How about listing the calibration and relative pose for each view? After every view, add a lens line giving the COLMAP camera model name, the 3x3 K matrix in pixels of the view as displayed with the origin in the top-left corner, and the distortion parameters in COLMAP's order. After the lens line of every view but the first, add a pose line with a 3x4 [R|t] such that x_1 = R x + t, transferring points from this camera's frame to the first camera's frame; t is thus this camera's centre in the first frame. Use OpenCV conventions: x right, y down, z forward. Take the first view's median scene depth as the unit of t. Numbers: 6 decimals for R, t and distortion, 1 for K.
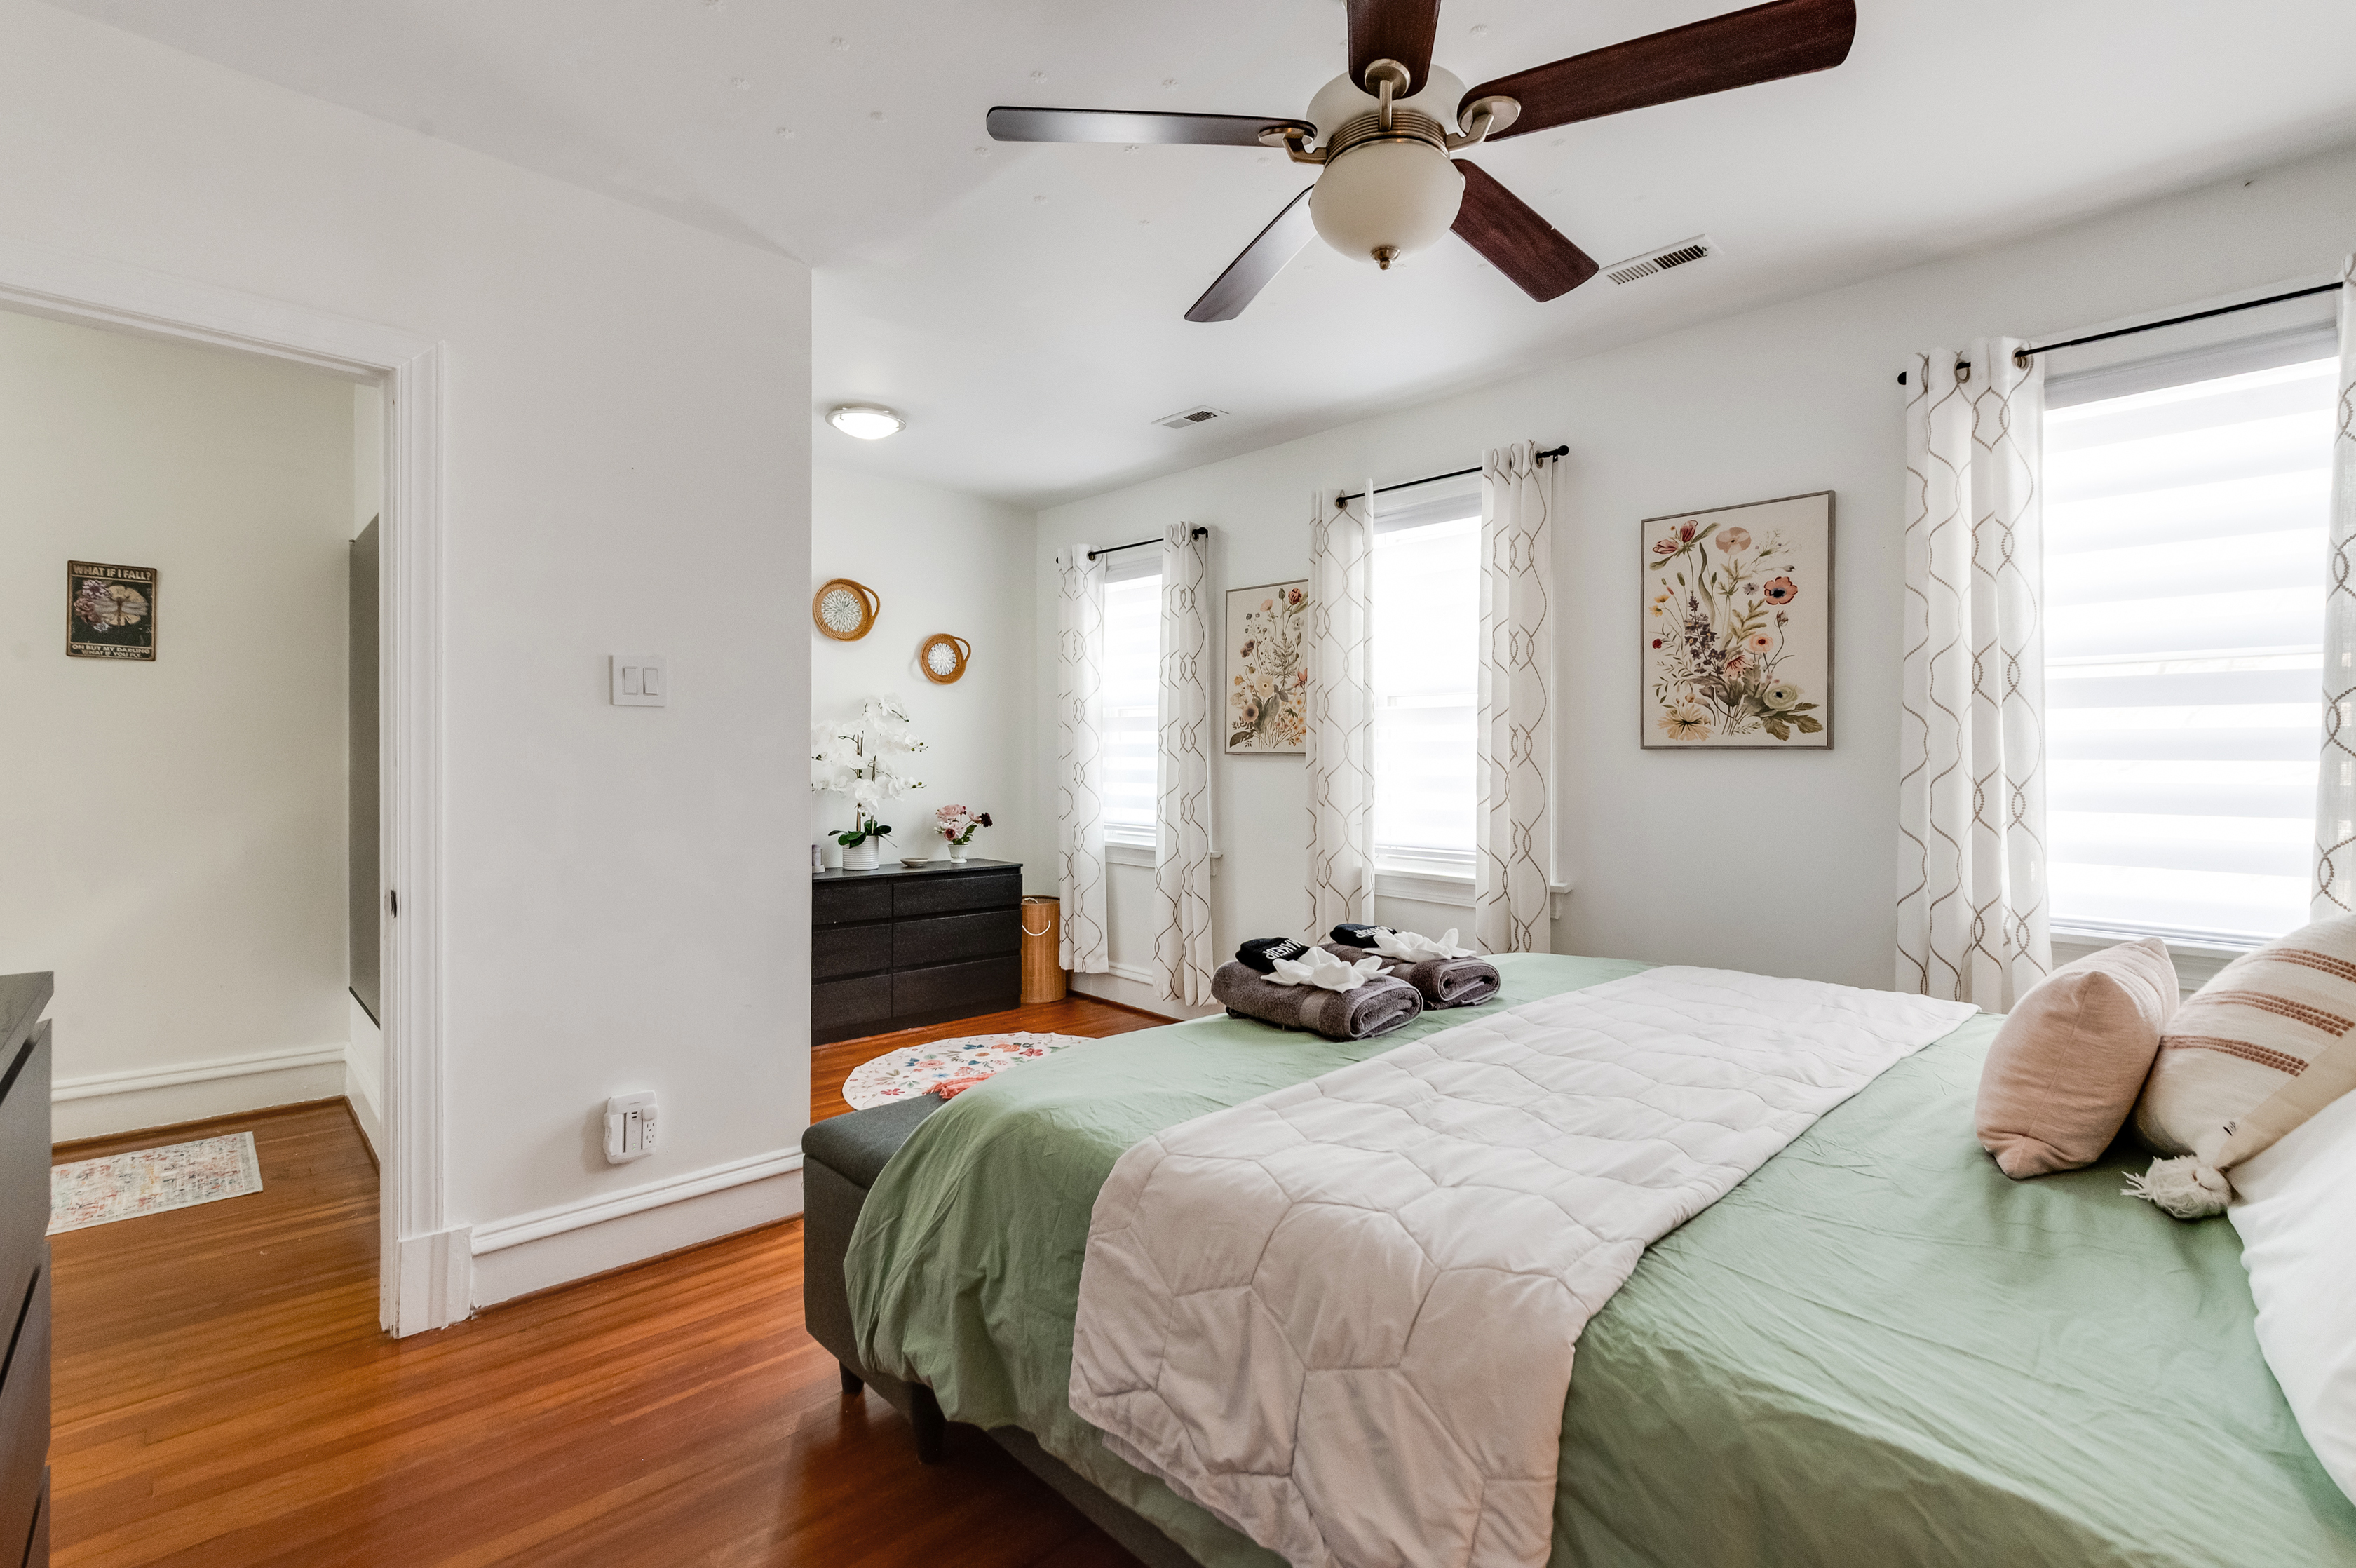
lens RADIAL K [[1065.3, 0, 1162.5], [0, 1065.3, 771.8], [0, 0, 1]] dist [0.001408, -0.001196]
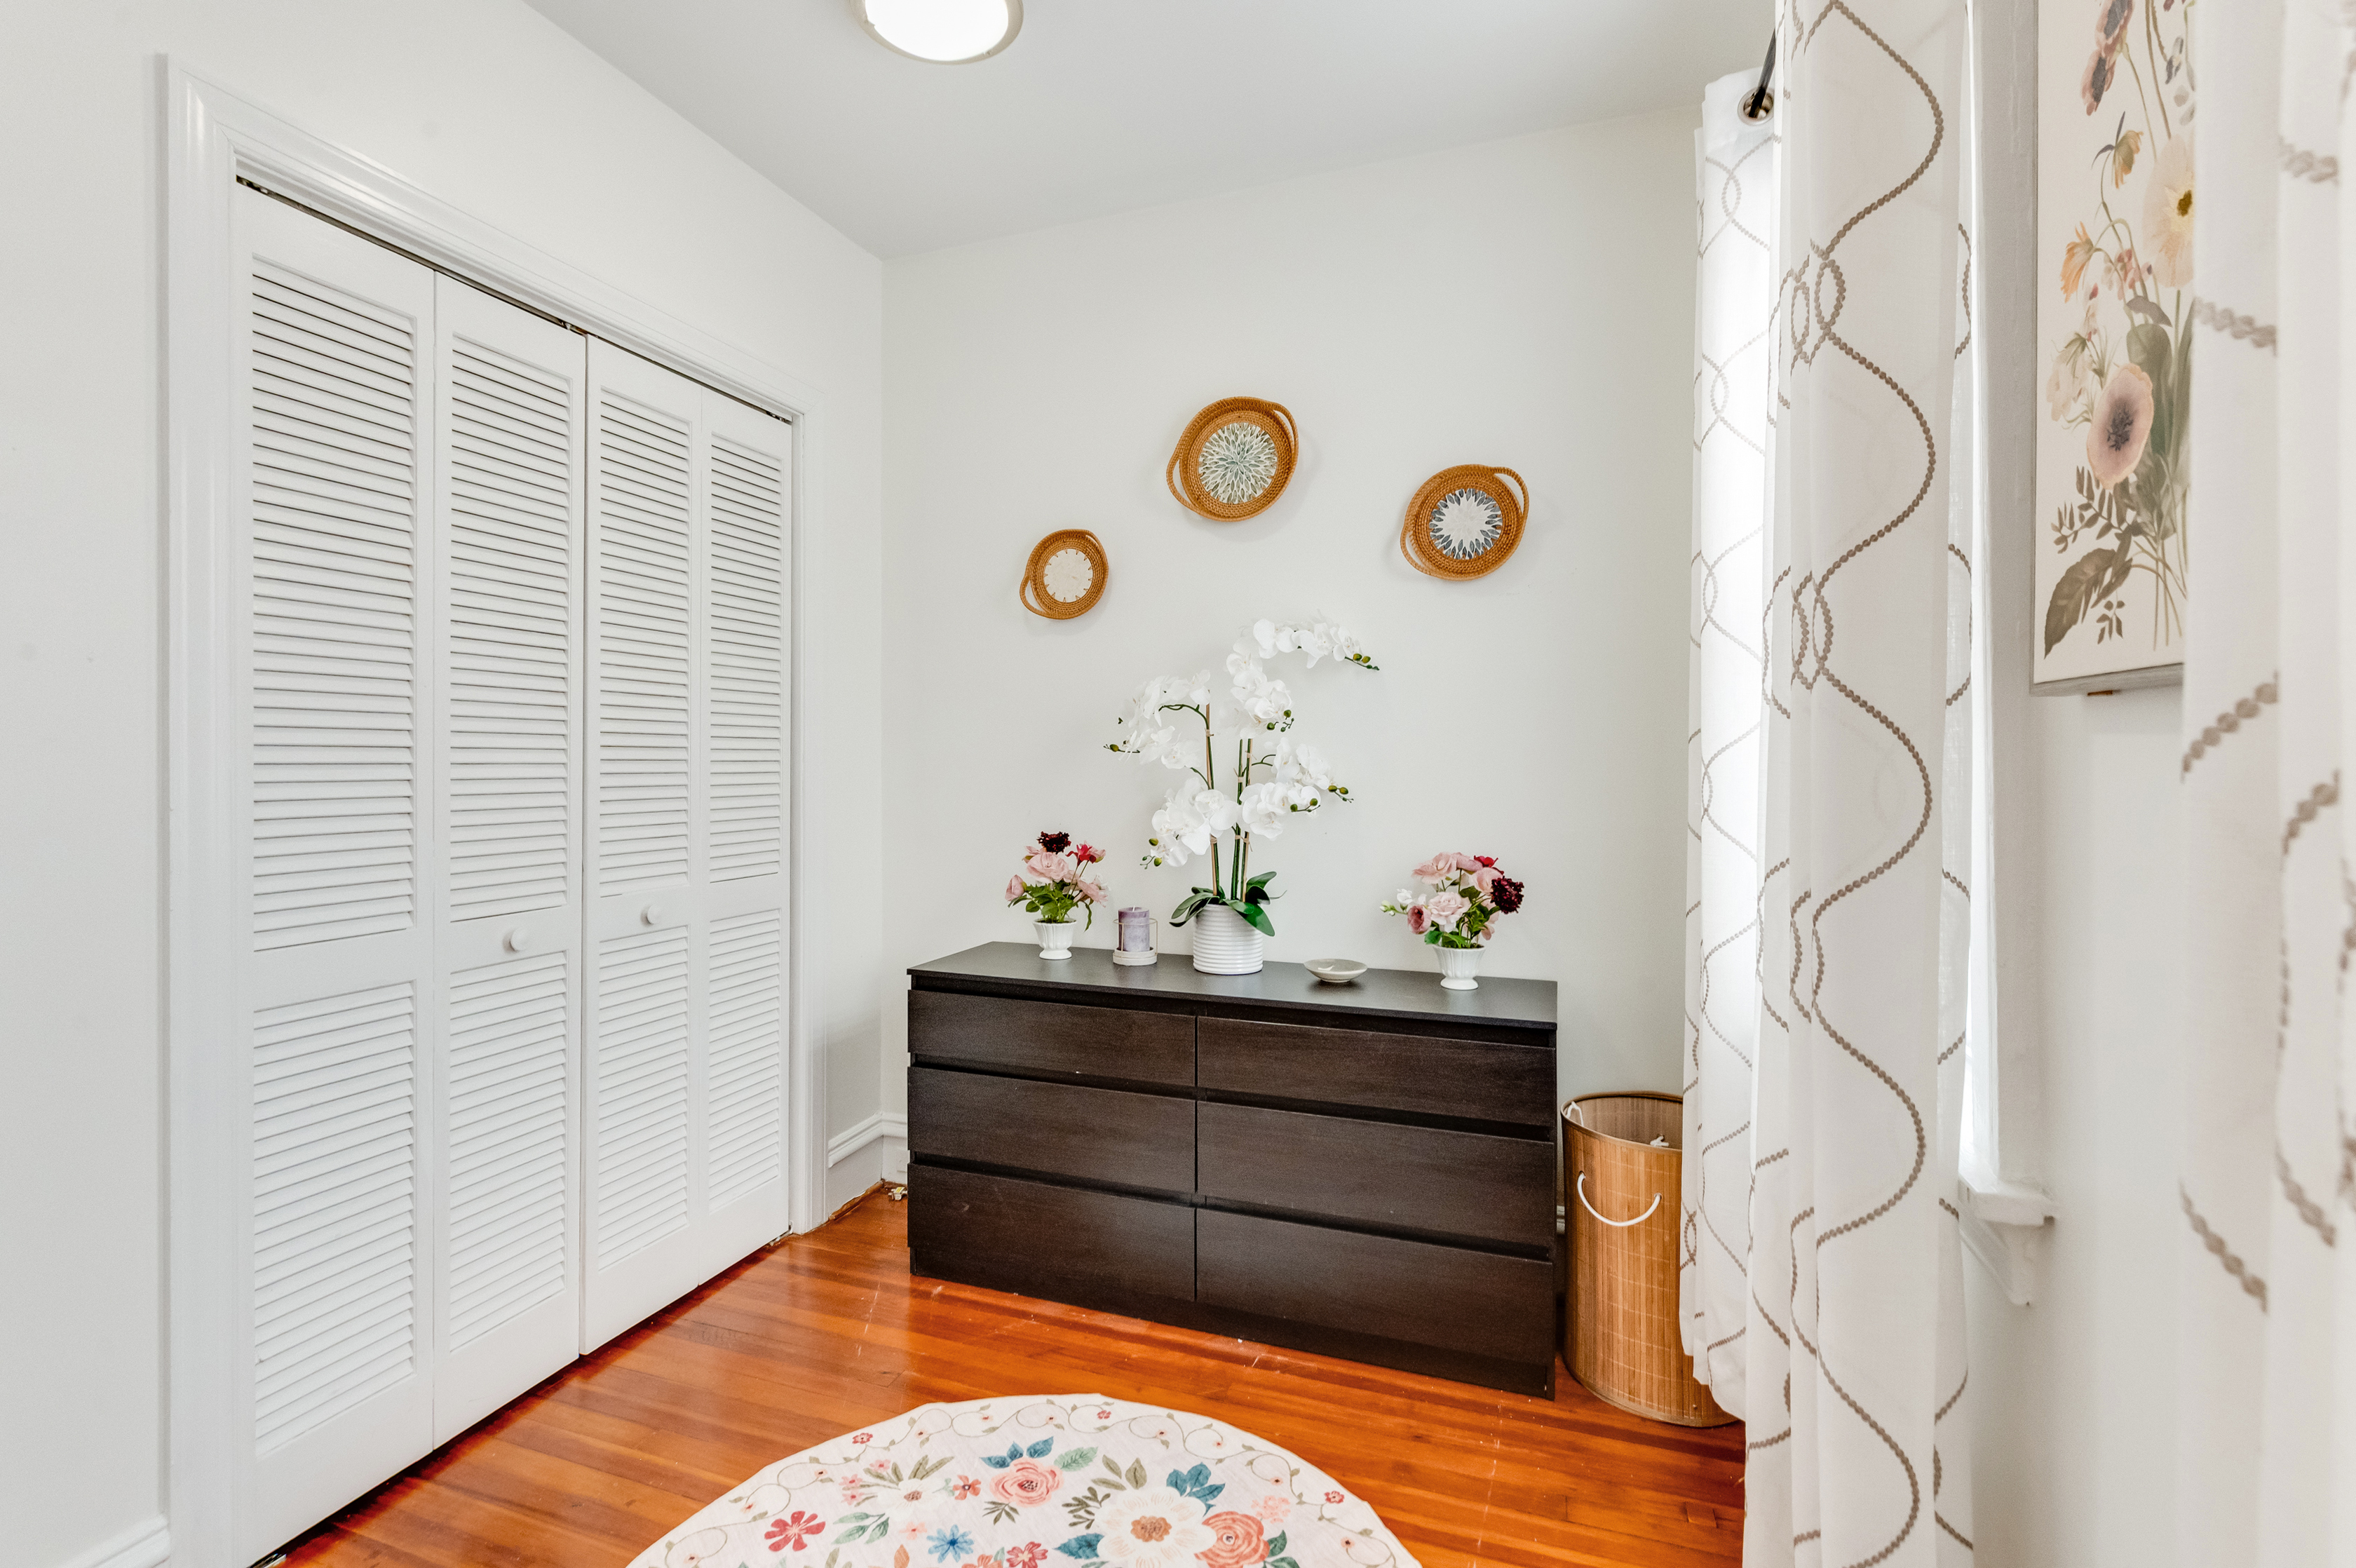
lens RADIAL K [[1065.3, 0, 1192.9], [0, 1065.3, 776.5], [0, 0, 1]] dist [0.001408, -0.001196]
pose [[0.449403, 0.006863, -0.893303, 0.162511], [-0.005191, 0.999974, 0.005071, -0.002332], [0.893314, 0.002358, 0.449427, 0.794556]]
